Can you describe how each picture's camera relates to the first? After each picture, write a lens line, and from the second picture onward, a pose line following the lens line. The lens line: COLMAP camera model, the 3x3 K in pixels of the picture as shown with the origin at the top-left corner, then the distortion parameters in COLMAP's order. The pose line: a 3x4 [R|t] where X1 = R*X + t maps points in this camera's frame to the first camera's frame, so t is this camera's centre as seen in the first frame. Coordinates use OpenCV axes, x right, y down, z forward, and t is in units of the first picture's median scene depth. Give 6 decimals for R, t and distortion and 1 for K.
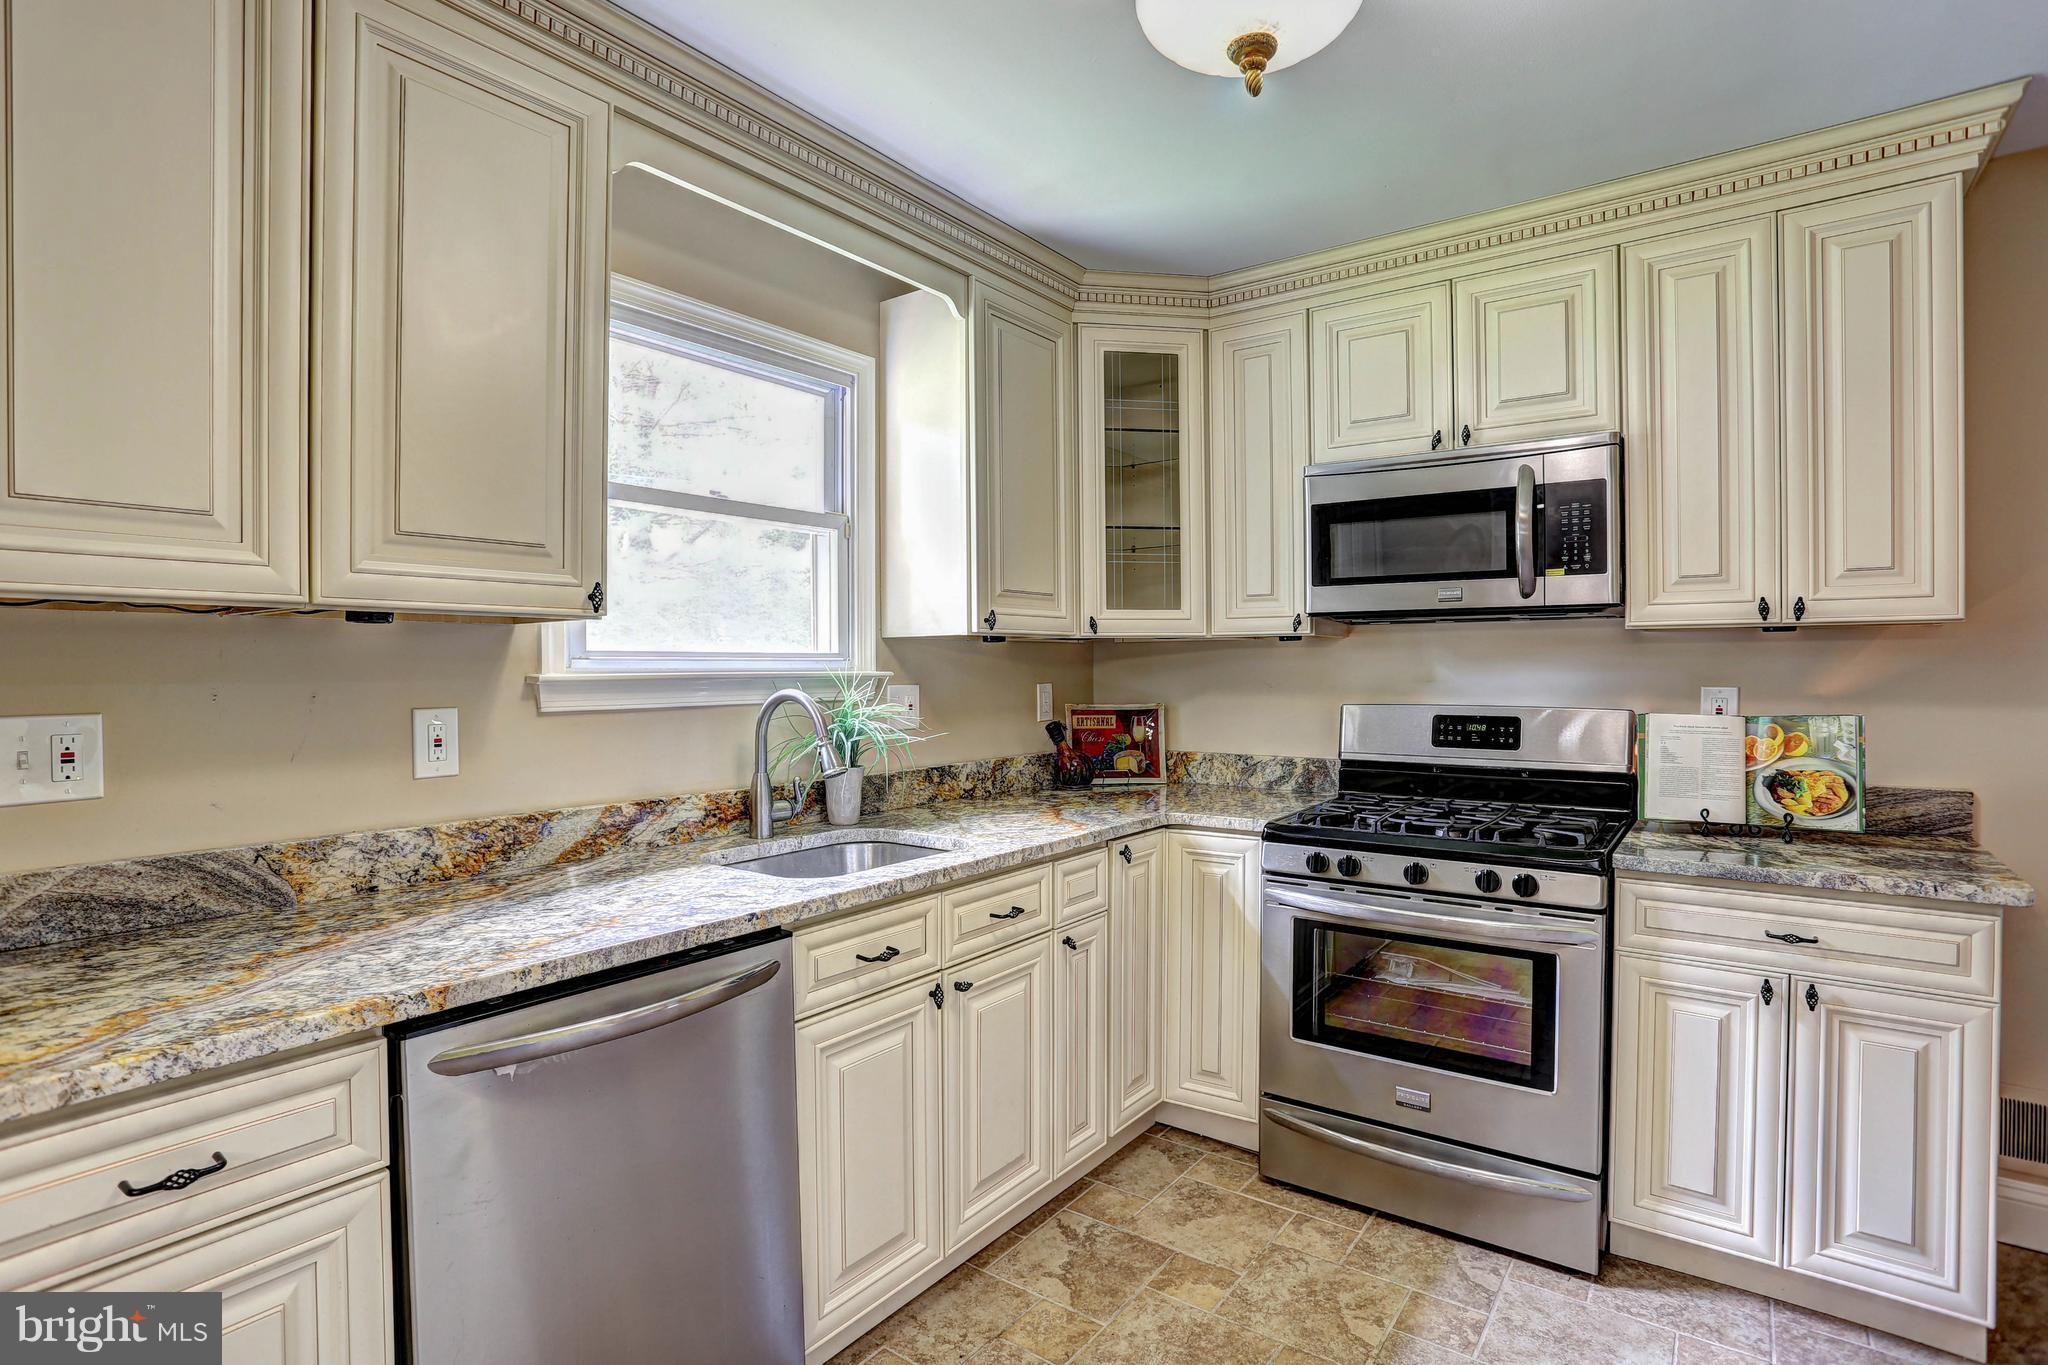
lens RADIAL K [[1004.8, 0, 1022.7], [0, 1004.8, 673.3], [0, 0, 1]] dist [-0.079304, 0.036401]
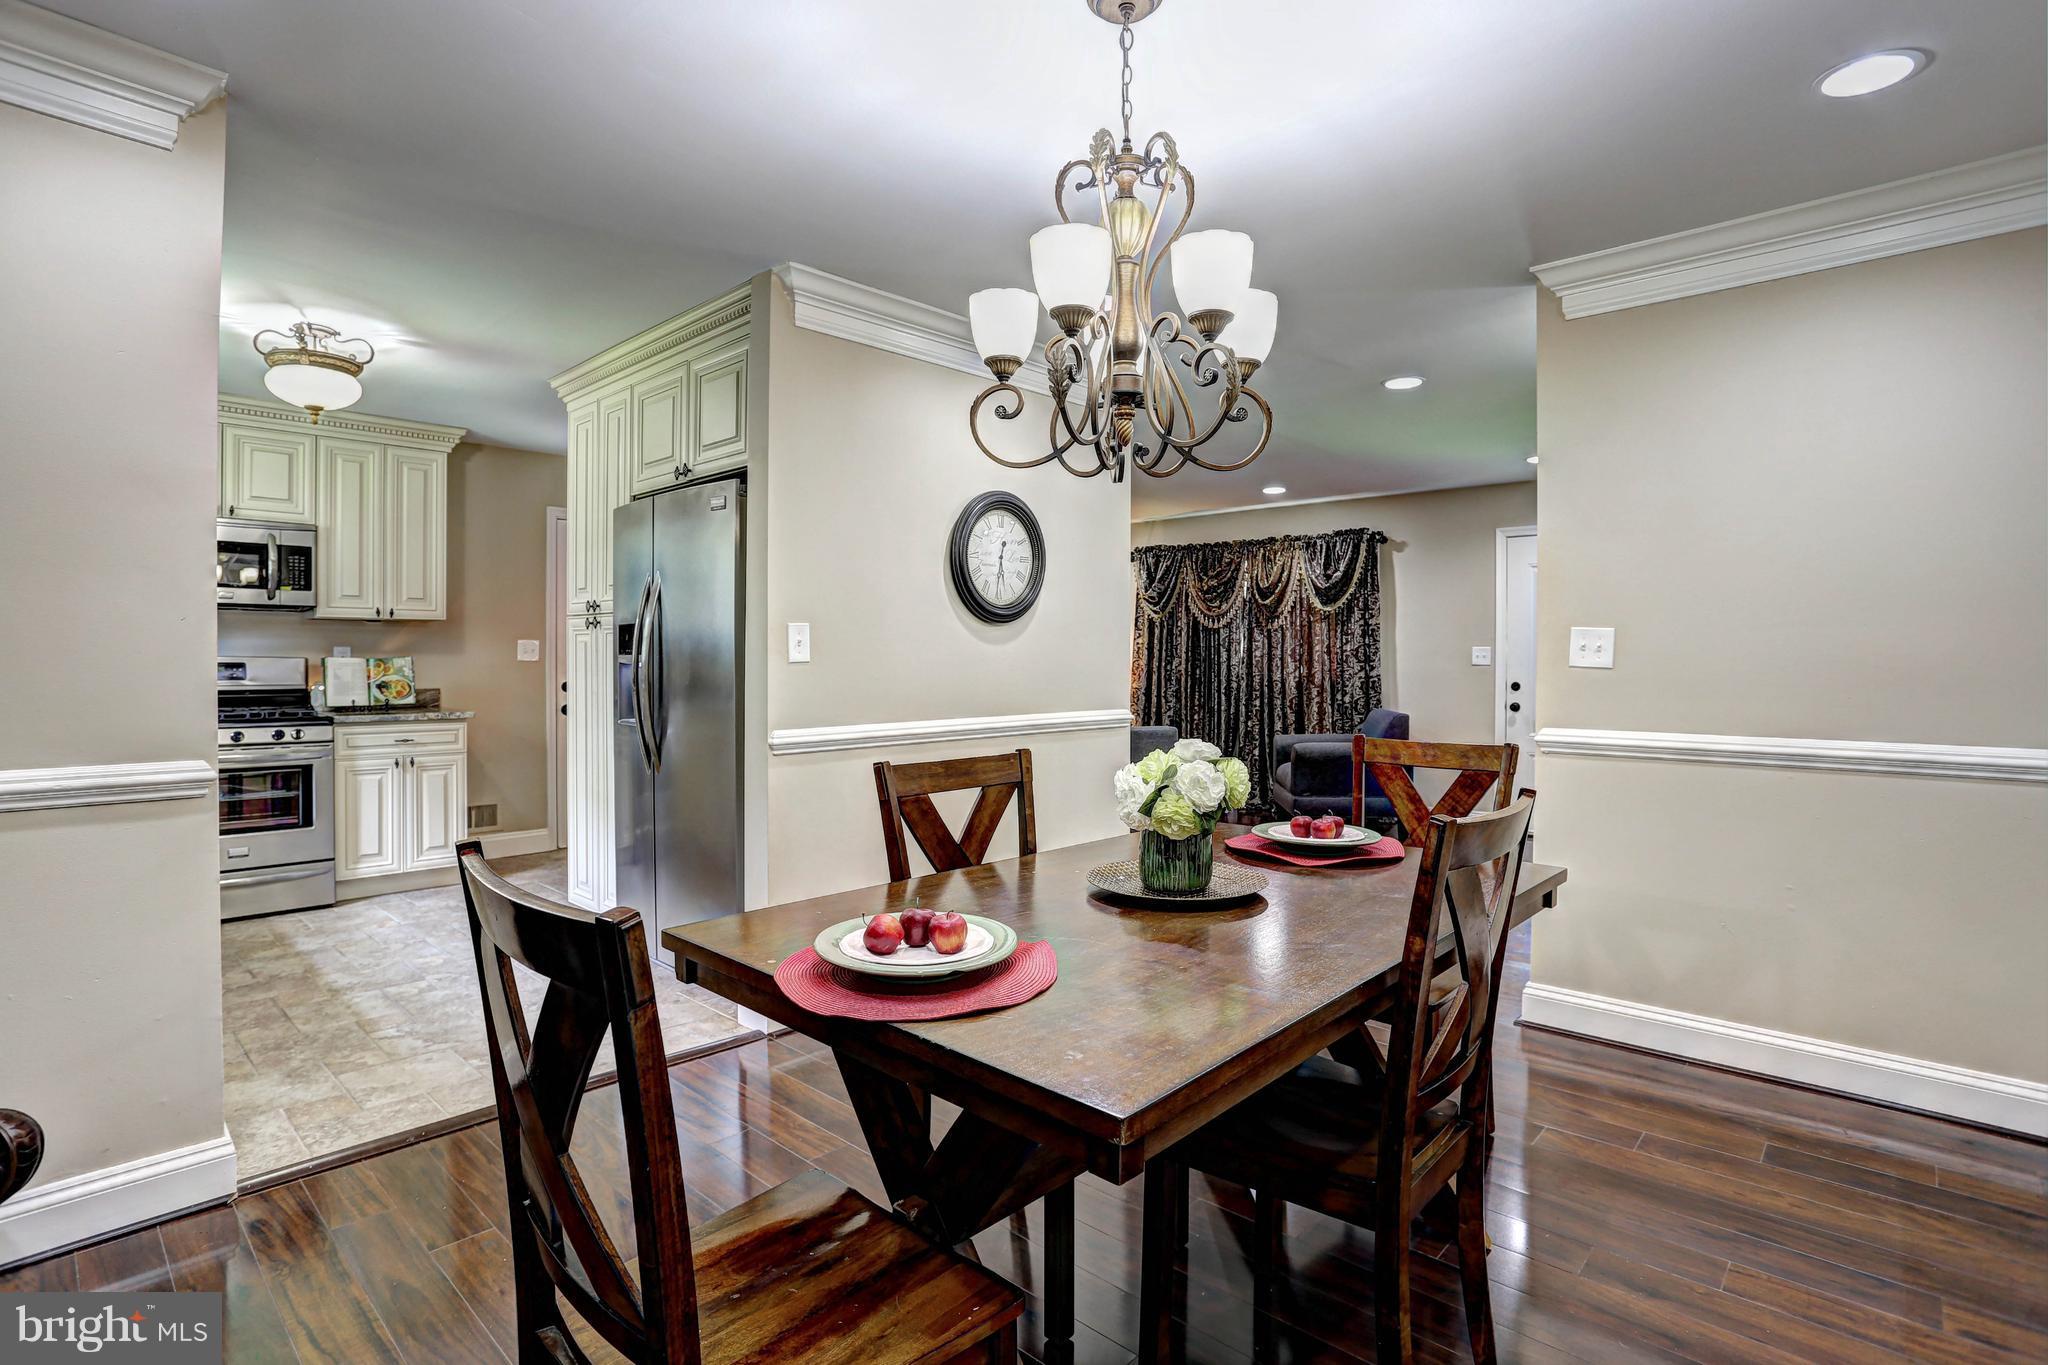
lens RADIAL K [[1004.8, 0, 1022.7], [0, 1004.8, 673.3], [0, 0, 1]] dist [-0.079304, 0.036401]
pose [[0.110414, -0.008077, 0.993853, -1.392014], [0.002310, 0.999966, 0.007871, 0.065505], [-0.993883, 0.001426, 0.110429, -0.798968]]
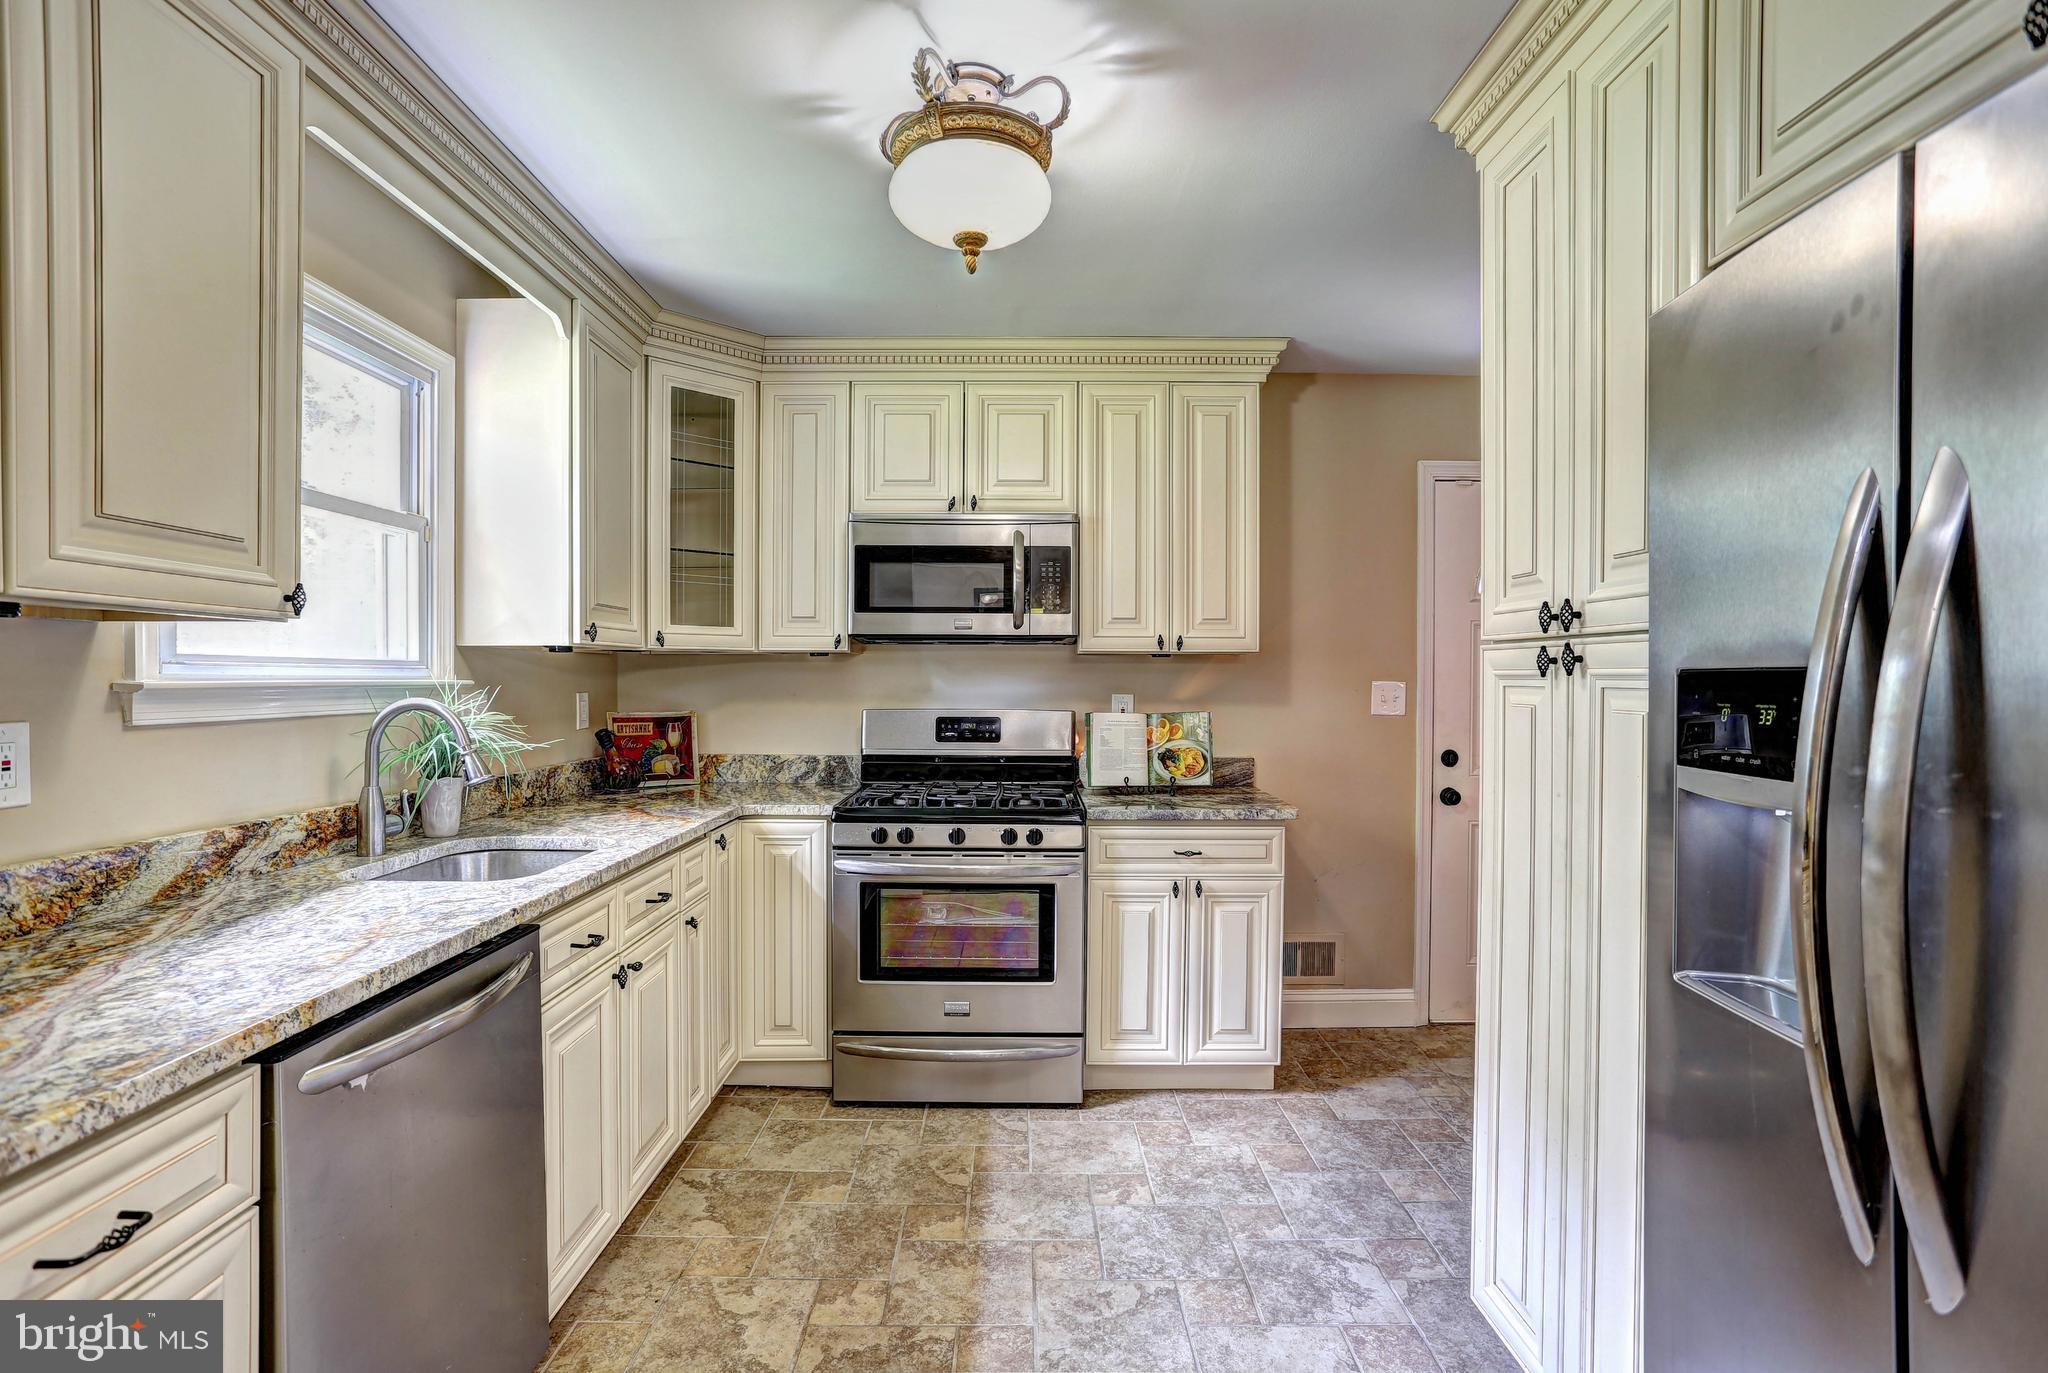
lens RADIAL K [[990.0, 0, 1012.5], [0, 990.0, 686.0], [0, 0, 1]] dist [-0.056751, 0.037290]
pose [[0.805284, 0.002669, 0.592883, -0.331987], [-0.003485, 0.999994, 0.000233, 0.002170], [-0.592878, -0.002254, 0.805289, -0.104525]]
